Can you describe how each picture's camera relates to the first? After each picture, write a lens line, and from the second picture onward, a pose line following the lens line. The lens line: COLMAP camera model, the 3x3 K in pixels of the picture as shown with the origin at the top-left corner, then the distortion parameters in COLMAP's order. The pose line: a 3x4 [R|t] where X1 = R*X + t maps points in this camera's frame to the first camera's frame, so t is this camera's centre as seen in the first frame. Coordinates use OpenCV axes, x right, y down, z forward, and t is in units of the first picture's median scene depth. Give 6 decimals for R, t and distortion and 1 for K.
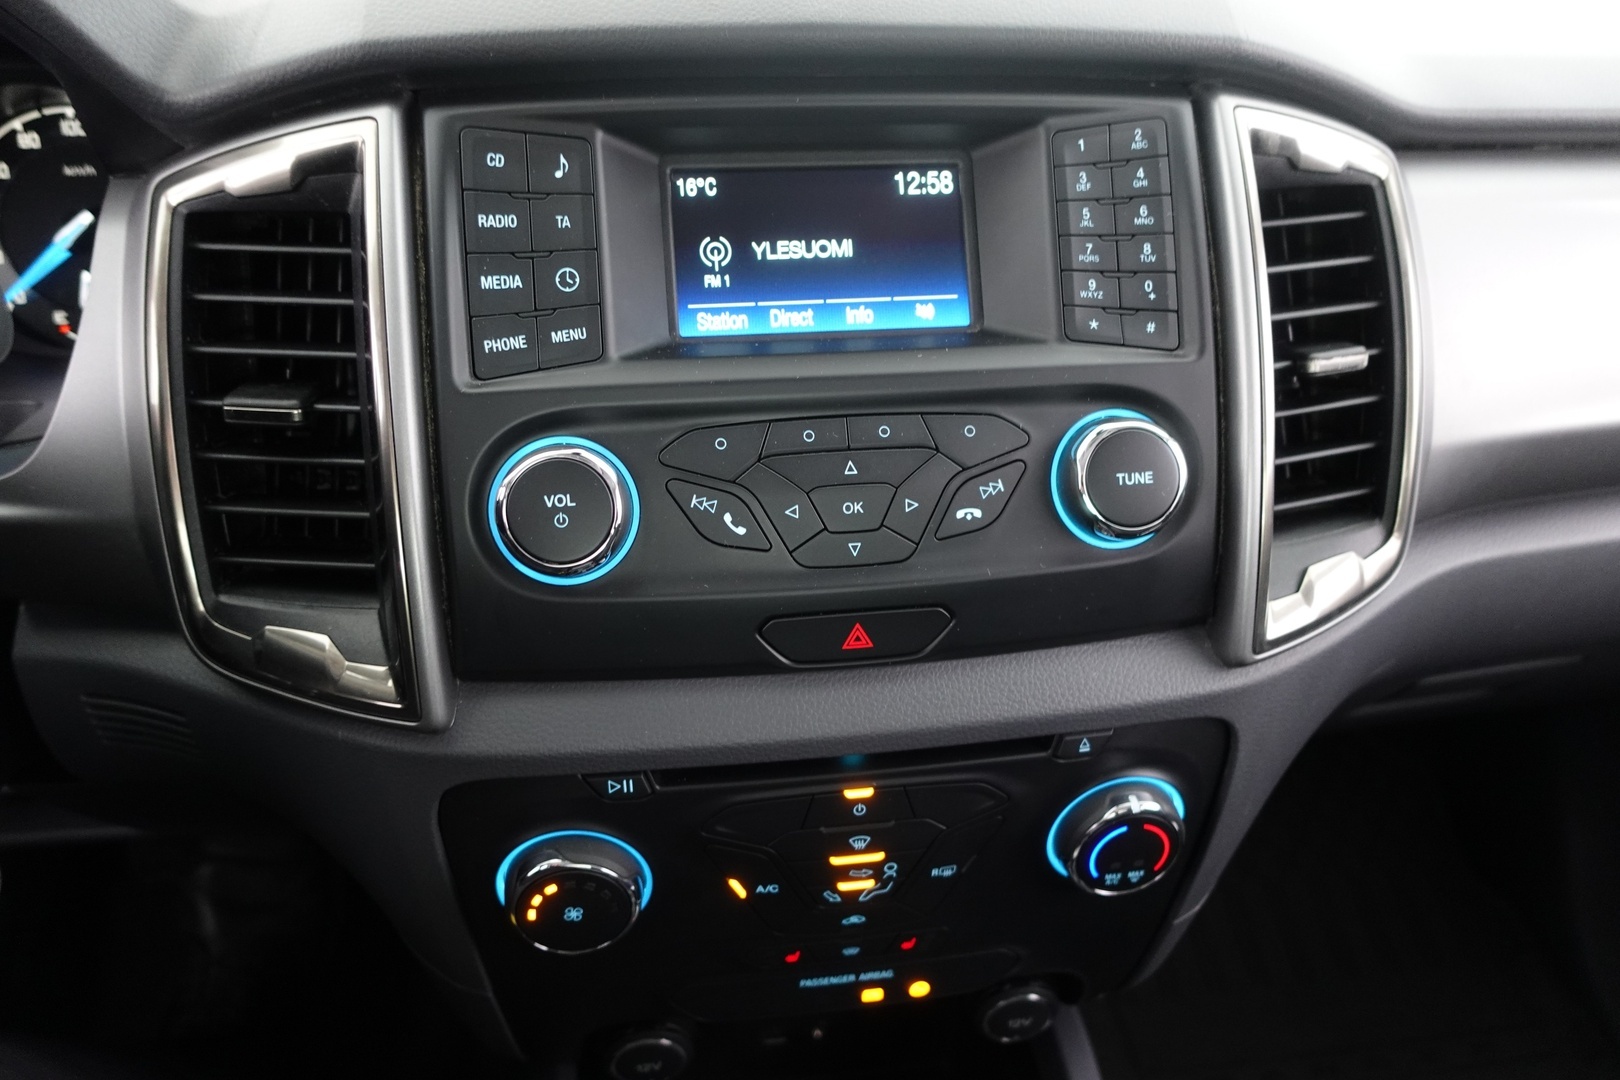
lens RADIAL K [[1097.1, 0, 810.0], [0, 1097.1, 540.0], [0, 0, 1]] dist [-0.003218, 0.007030]
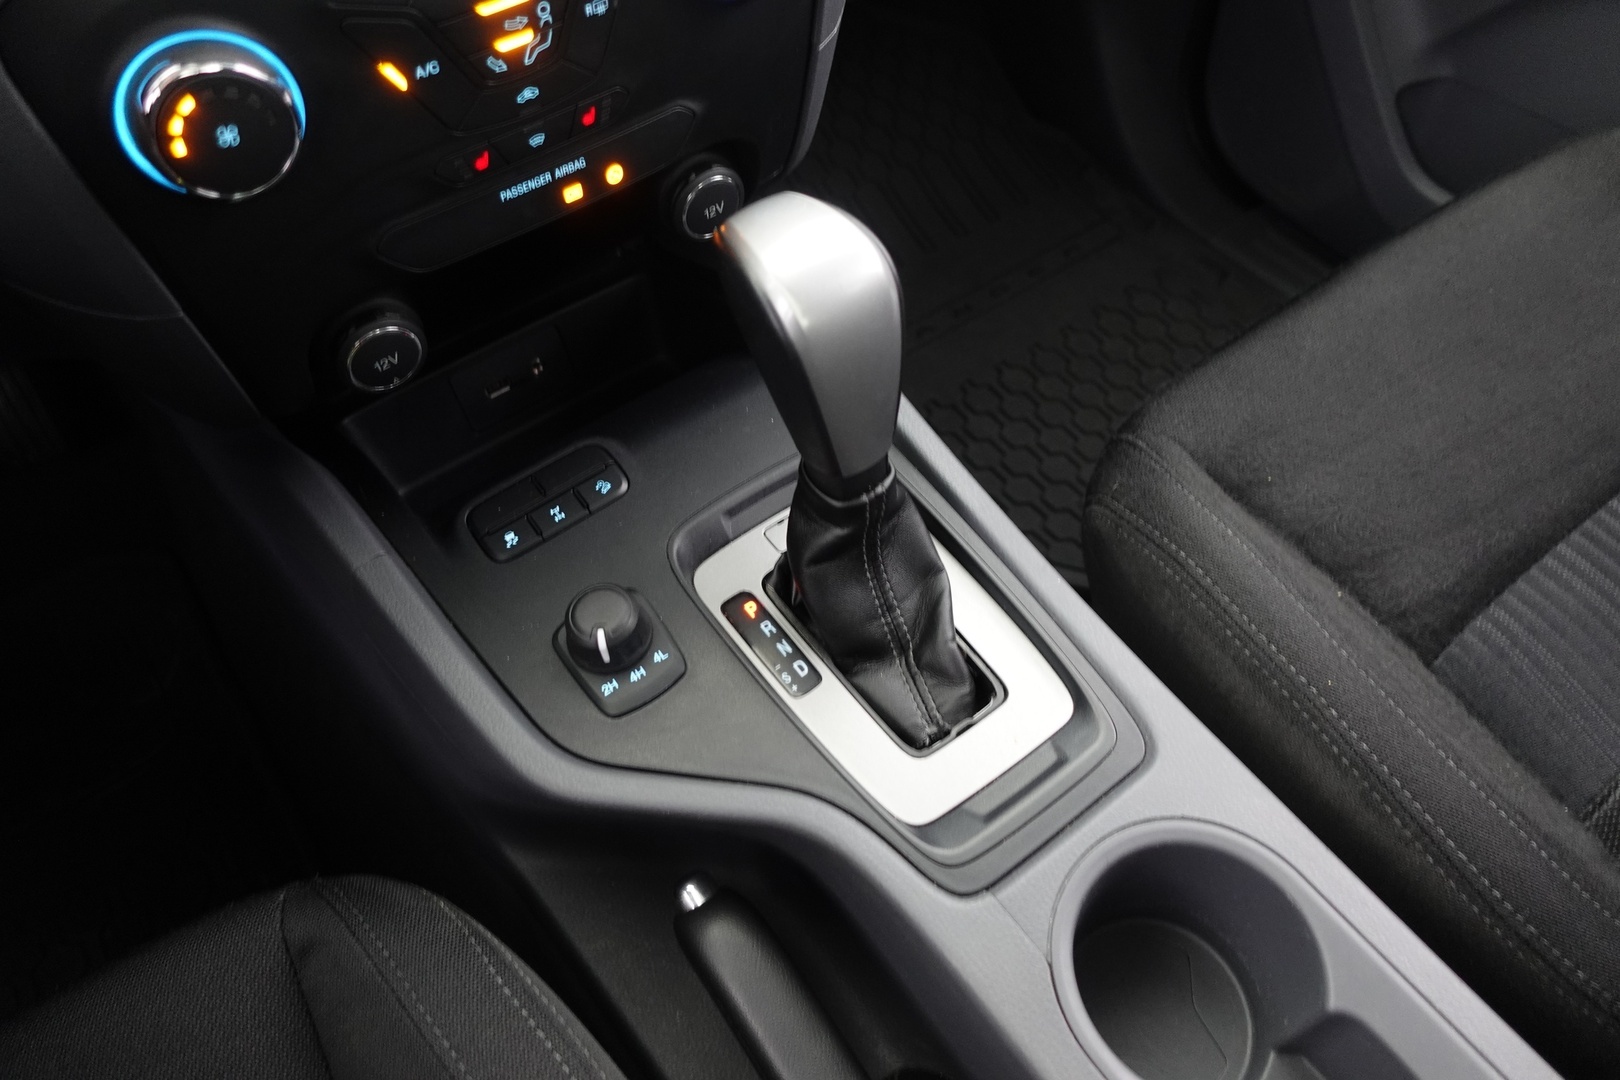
lens RADIAL K [[1097.1, 0, 810.0], [0, 1097.1, 540.0], [0, 0, 1]] dist [-0.003218, 0.007030]
pose [[0.882041, -0.398091, 0.252047, -0.143452], [0.265104, 0.861530, 0.432996, 0.339473], [-0.389518, -0.315102, 0.865440, -0.057961]]
